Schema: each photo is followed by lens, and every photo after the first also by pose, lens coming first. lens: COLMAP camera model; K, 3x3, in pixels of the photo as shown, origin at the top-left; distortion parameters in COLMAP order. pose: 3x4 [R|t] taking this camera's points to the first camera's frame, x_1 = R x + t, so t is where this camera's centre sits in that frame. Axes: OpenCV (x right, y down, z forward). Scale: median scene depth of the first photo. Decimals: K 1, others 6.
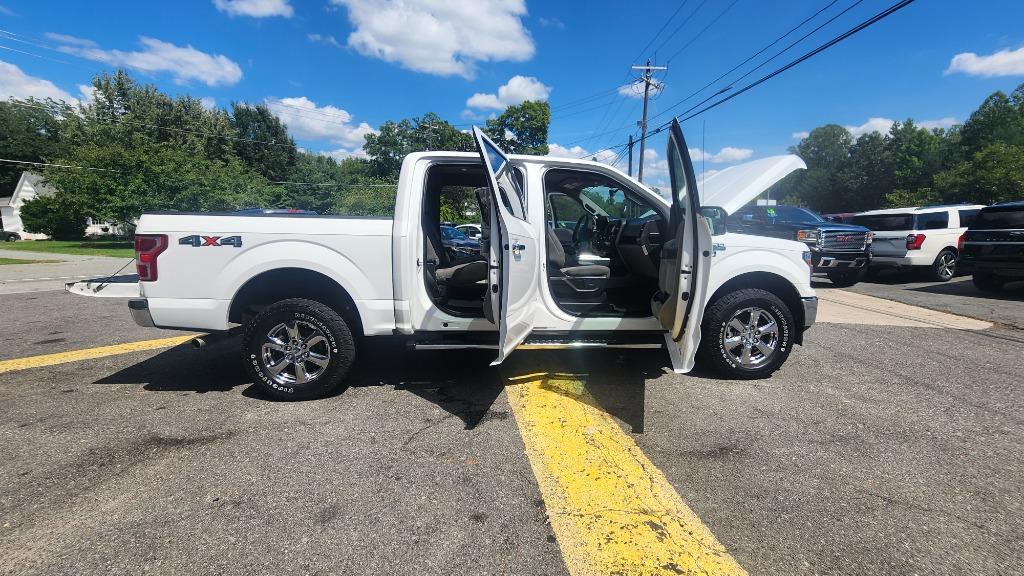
lens RADIAL K [[423.9, 0, 513.3], [0, 423.9, 287.3], [0, 0, 1]] dist [-0.002741, -0.000439]
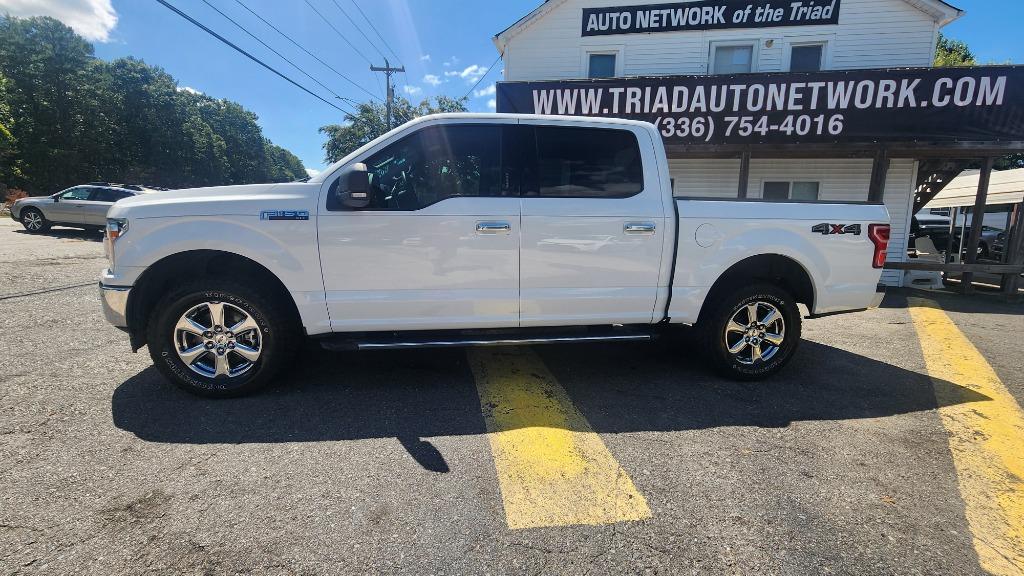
lens RADIAL K [[418.1, 0, 515.9], [0, 418.1, 287.9], [0, 0, 1]] dist [0.002529, -0.000411]
pose [[-0.997992, -0.028161, -0.056734, 0.016880], [-0.044060, 0.952159, 0.302410, -0.108387], [0.045504, 0.304302, -0.951488, 0.878451]]
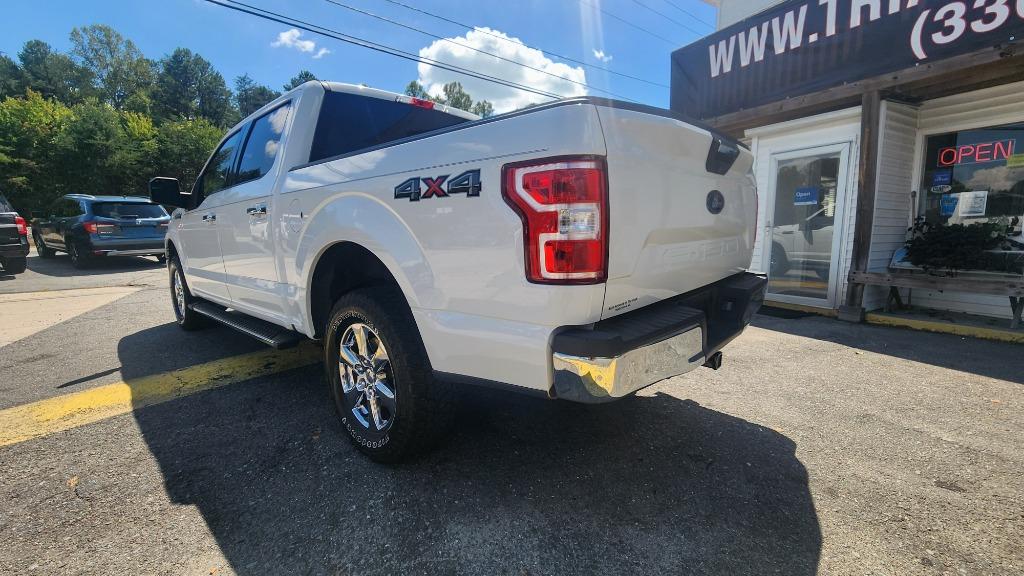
lens RADIAL K [[422.6, 0, 513.9], [0, 422.6, 286.7], [0, 0, 1]] dist [-0.000367, 0.000243]
pose [[-0.669348, -0.105466, 0.735425, -0.396450], [0.104253, 0.966746, 0.233525, -0.060669], [-0.735598, 0.232979, -0.636094, 0.638831]]
